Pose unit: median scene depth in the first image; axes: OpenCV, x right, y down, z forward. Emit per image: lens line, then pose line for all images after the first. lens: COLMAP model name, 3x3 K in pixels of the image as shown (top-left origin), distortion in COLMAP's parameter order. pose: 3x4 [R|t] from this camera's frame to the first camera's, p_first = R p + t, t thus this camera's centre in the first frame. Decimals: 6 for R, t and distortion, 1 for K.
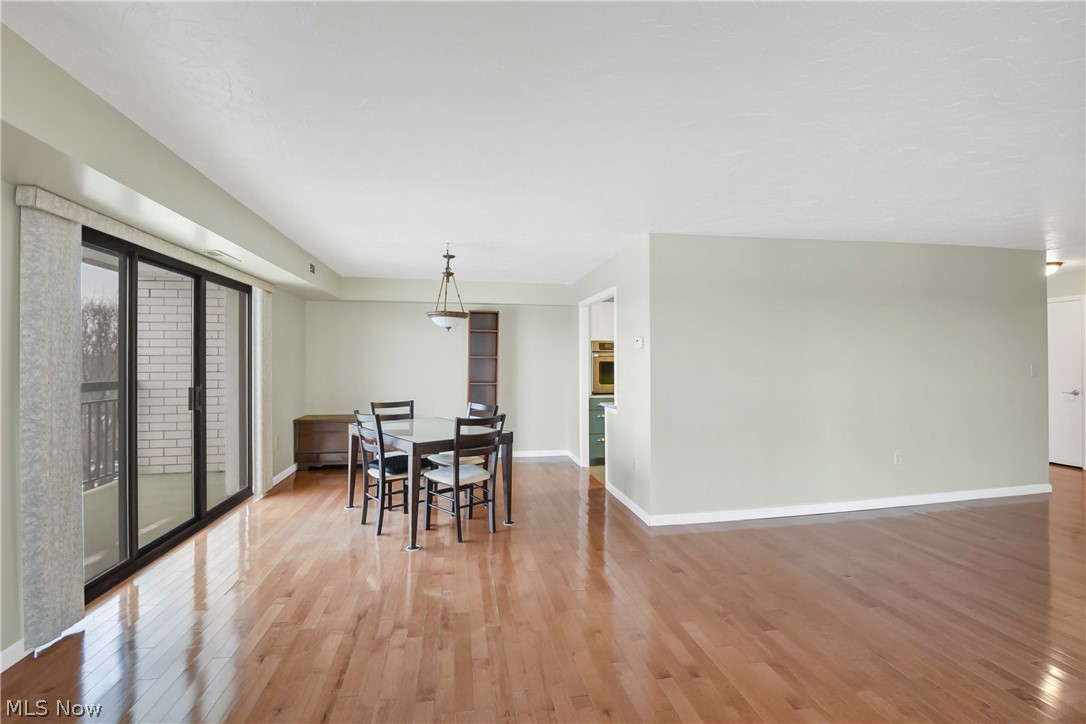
lens RADIAL K [[484.6, 0, 540.0], [0, 484.6, 359.5], [0, 0, 1]] dist [0.000773, -0.011427]
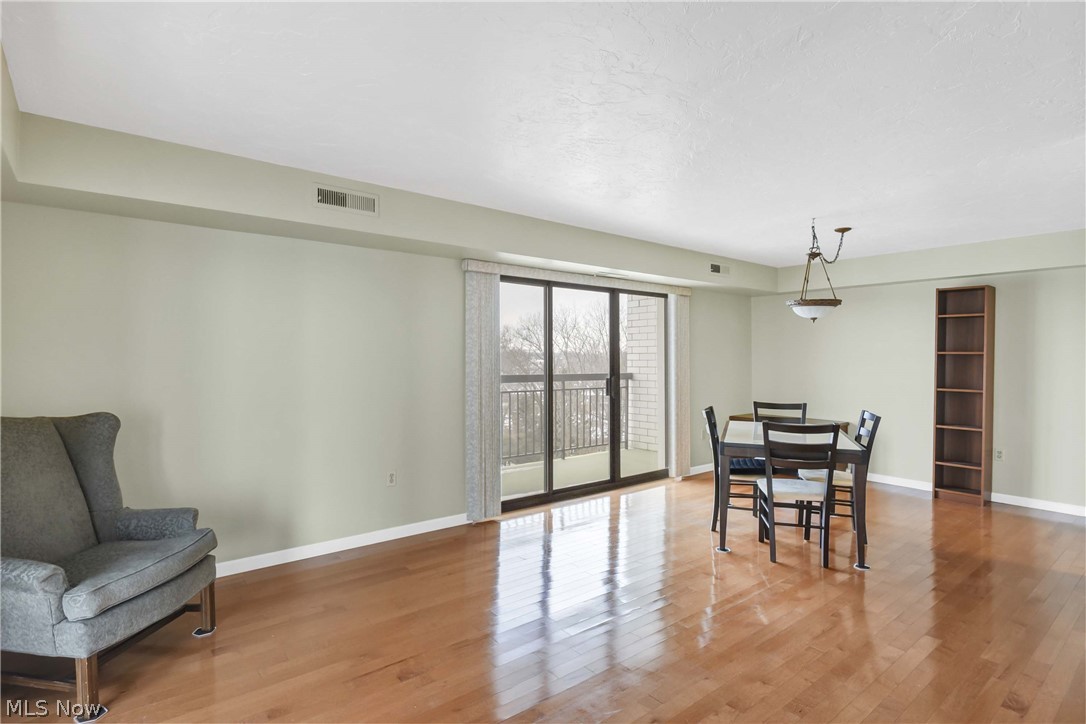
lens RADIAL K [[553.6, 0, 548.2], [0, 553.6, 360.9], [0, 0, 1]] dist [-0.001604, -0.000543]
pose [[0.494107, 0.005471, -0.869384, 0.463430], [0.000500, 0.999978, 0.006578, 0.001734], [0.869401, -0.003685, 0.494094, 0.127505]]
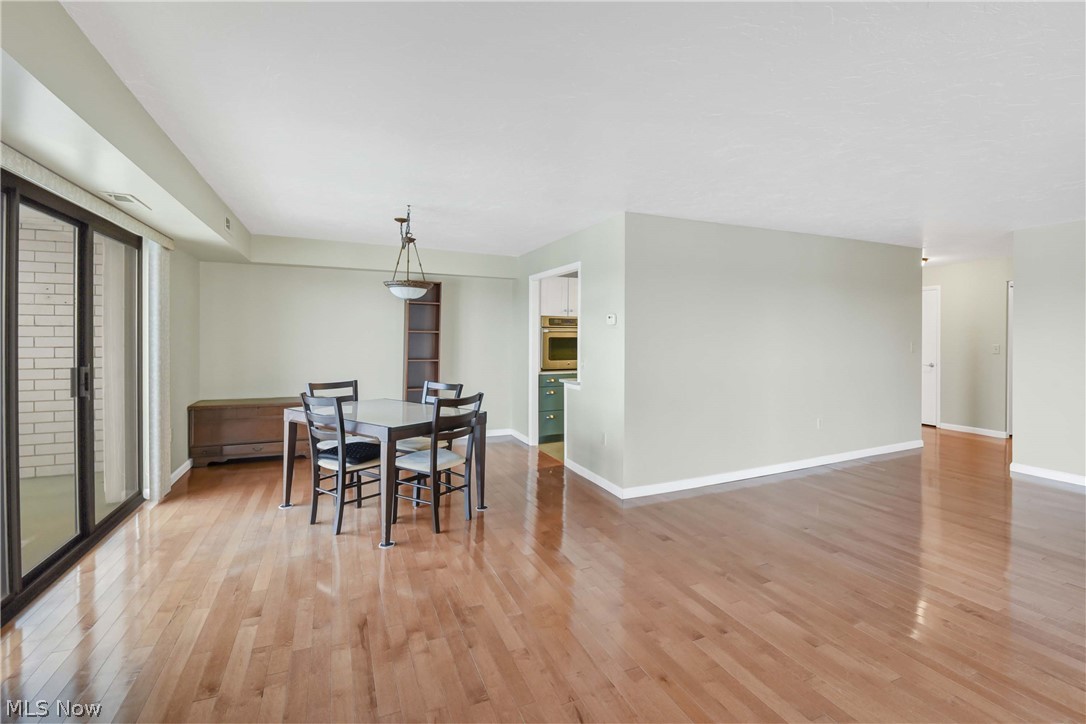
lens RADIAL K [[501.3, 0, 575.7], [0, 501.3, 339.0], [0, 0, 1]] dist [0.002697, -0.012971]
pose [[0.962075, 0.005036, 0.272738, -0.157839], [-0.007591, 0.999937, 0.008315, -0.001450], [-0.272679, -0.010070, 0.962052, 0.014393]]
